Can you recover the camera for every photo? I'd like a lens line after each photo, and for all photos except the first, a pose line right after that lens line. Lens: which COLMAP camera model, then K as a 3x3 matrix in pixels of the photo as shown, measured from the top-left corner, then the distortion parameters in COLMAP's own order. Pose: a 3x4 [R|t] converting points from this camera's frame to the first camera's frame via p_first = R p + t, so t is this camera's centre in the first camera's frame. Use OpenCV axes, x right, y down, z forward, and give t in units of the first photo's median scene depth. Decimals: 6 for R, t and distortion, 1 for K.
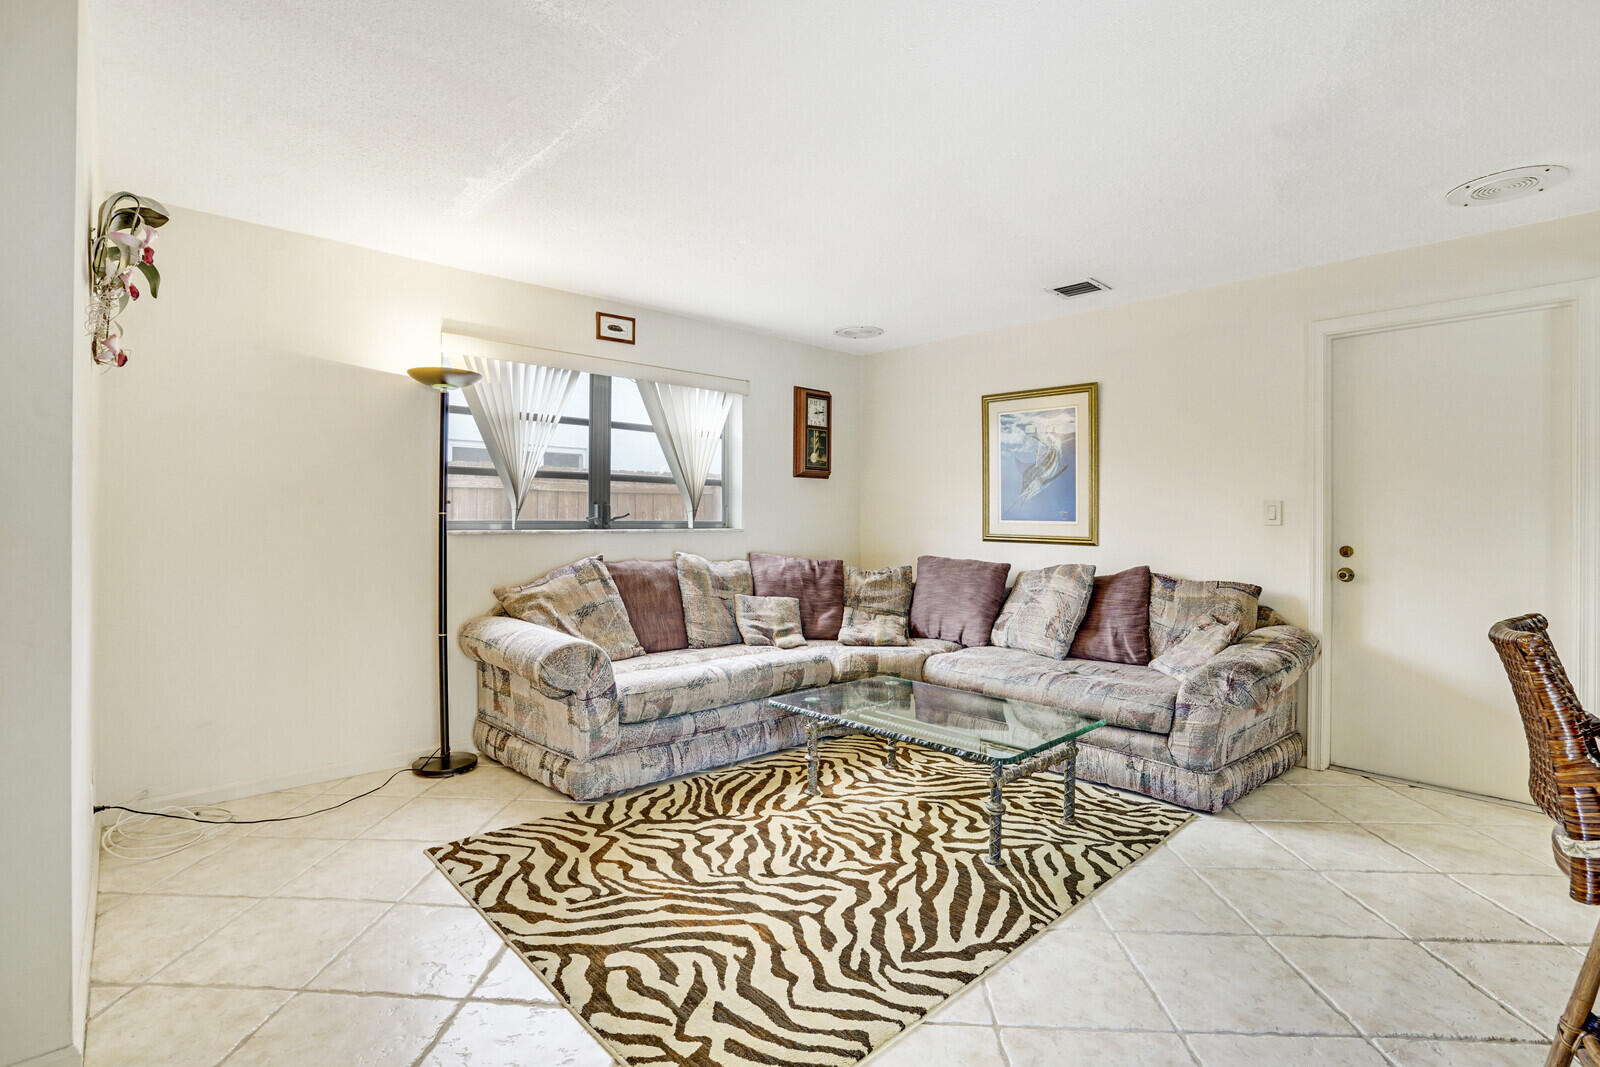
lens RADIAL K [[721.4, 0, 800.0], [0, 721.4, 533.5], [0, 0, 1]] dist [-0.054292, 0.000234]
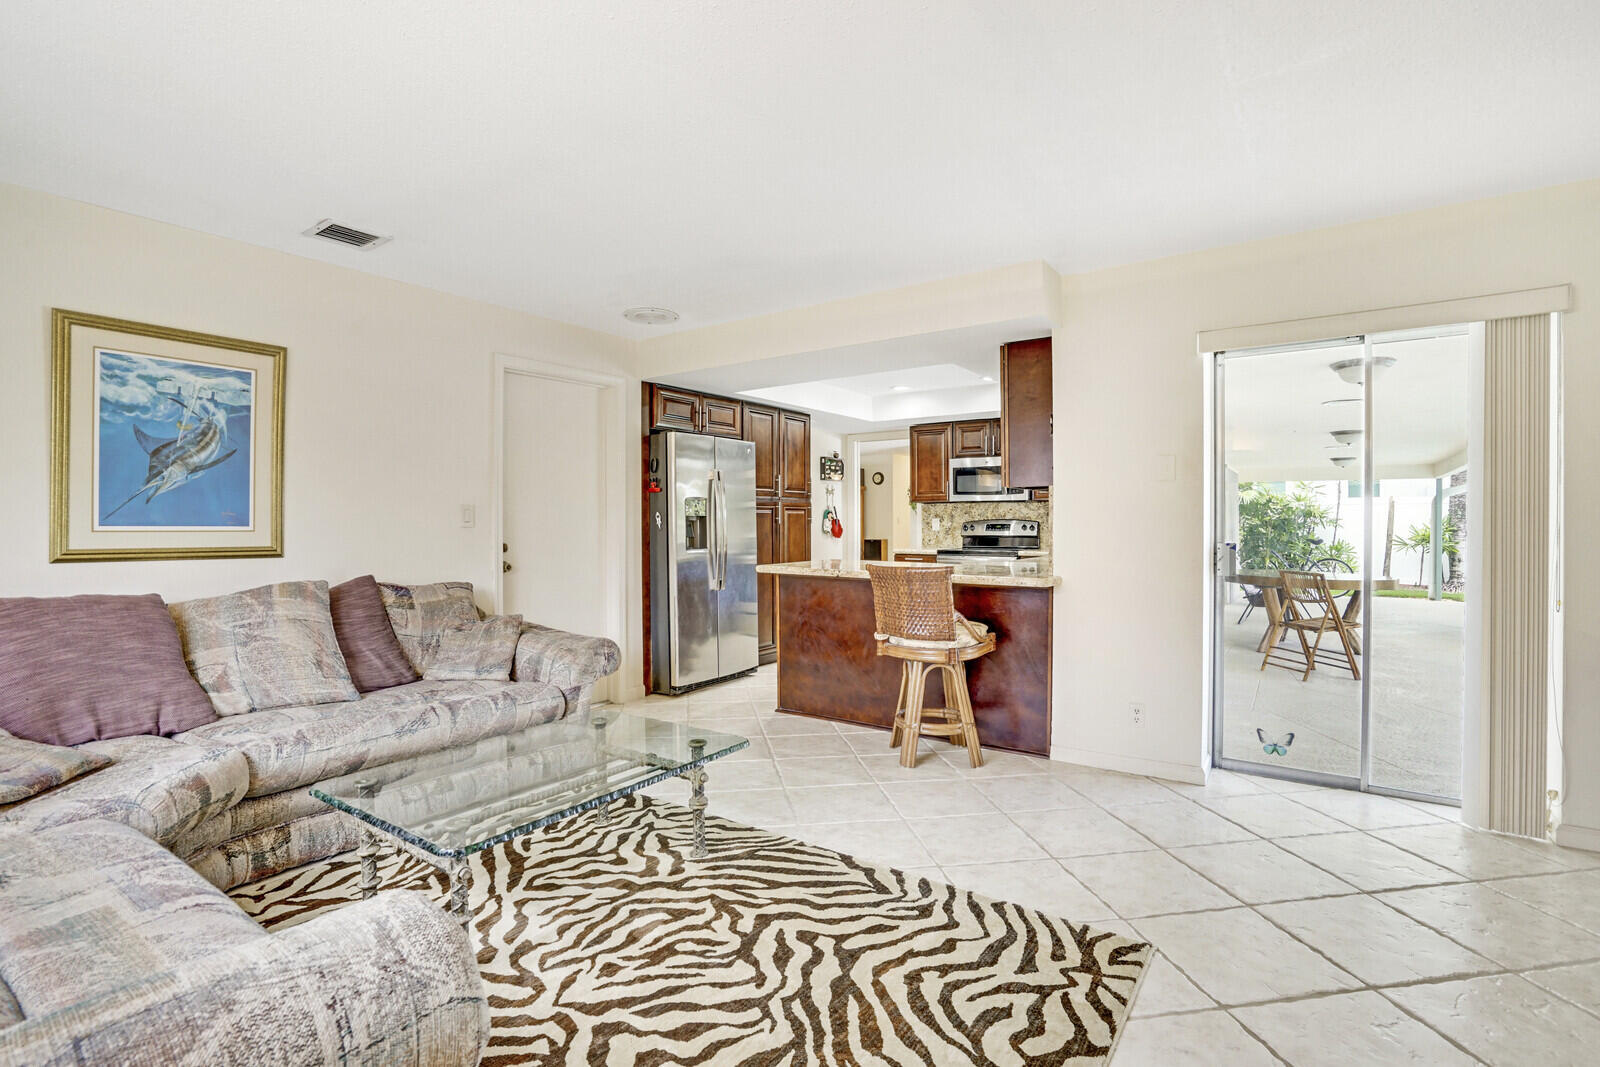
lens RADIAL K [[748.8, 0, 755.8], [0, 748.8, 534.9], [0, 0, 1]] dist [-0.041631, 0.000086]
pose [[-0.145777, -0.019762, 0.989120, -0.662267], [0.021878, 0.999492, 0.023194, -0.020813], [-0.989076, 0.025021, -0.145271, 0.883521]]
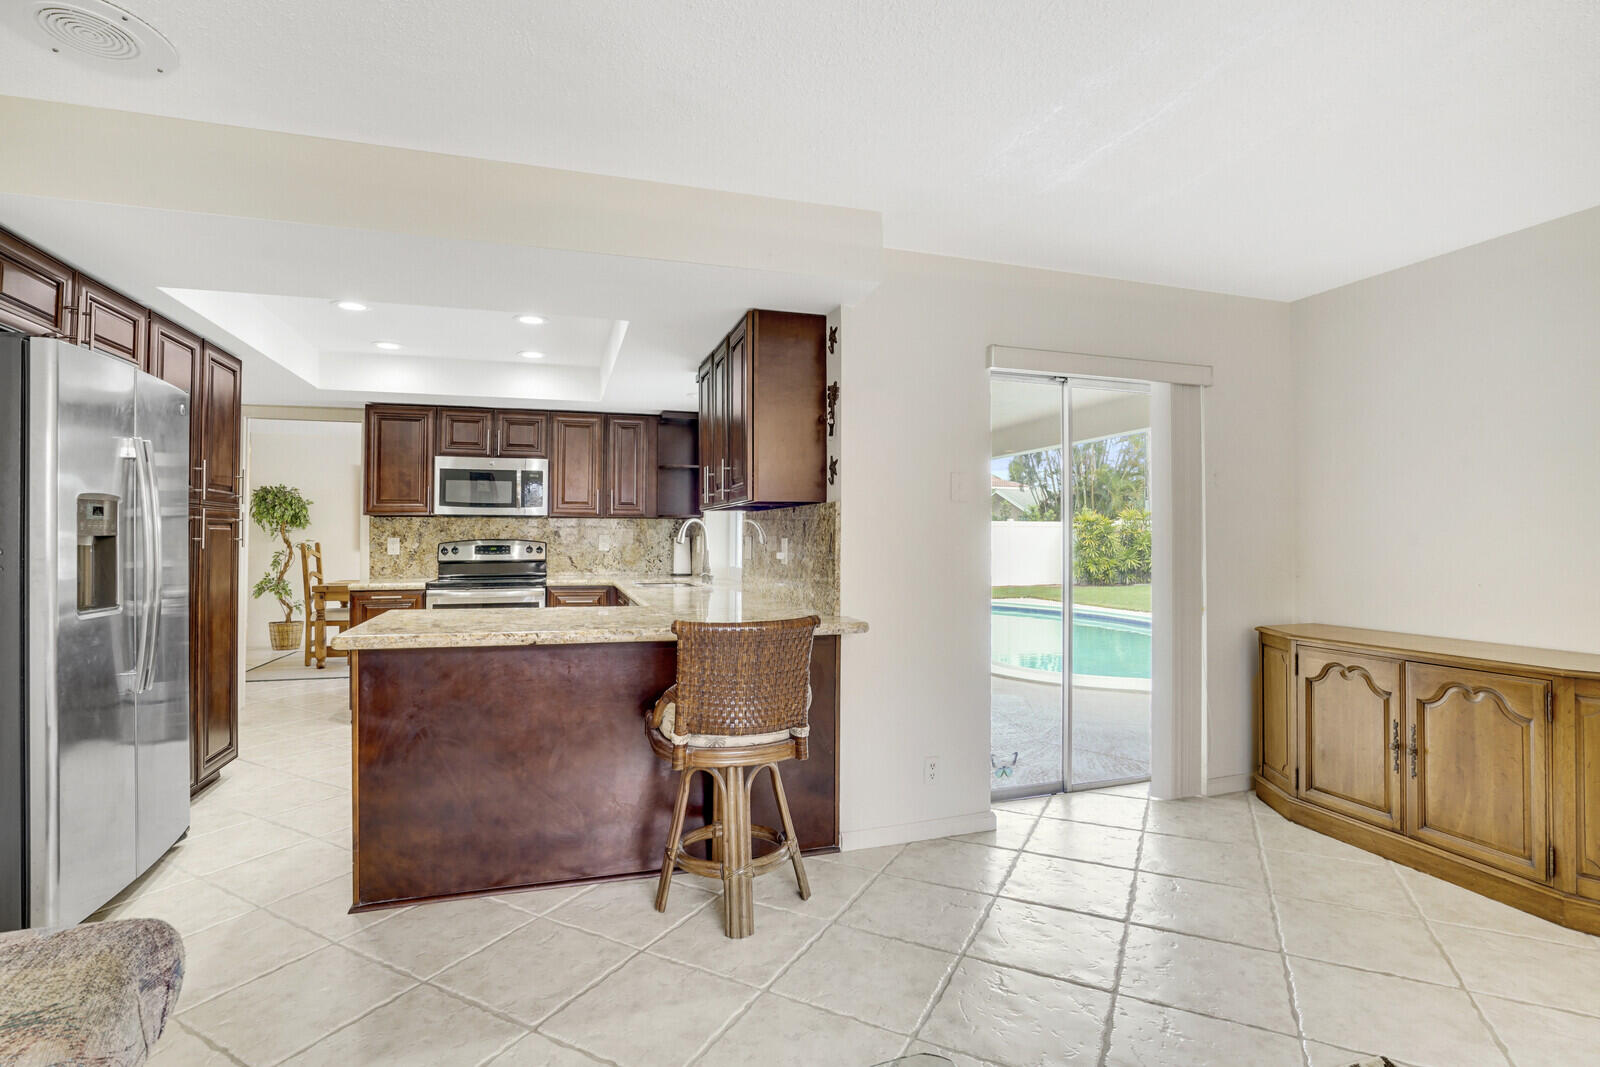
lens RADIAL K [[767.2, 0, 786.5], [0, 767.2, 530.9], [0, 0, 1]] dist [-0.026127, 0.000788]
pose [[-0.893890, -0.000318, 0.448286, 0.116680], [0.005564, 0.999915, 0.011804, -0.038367], [-0.448252, 0.013046, -0.893812, 1.154132]]
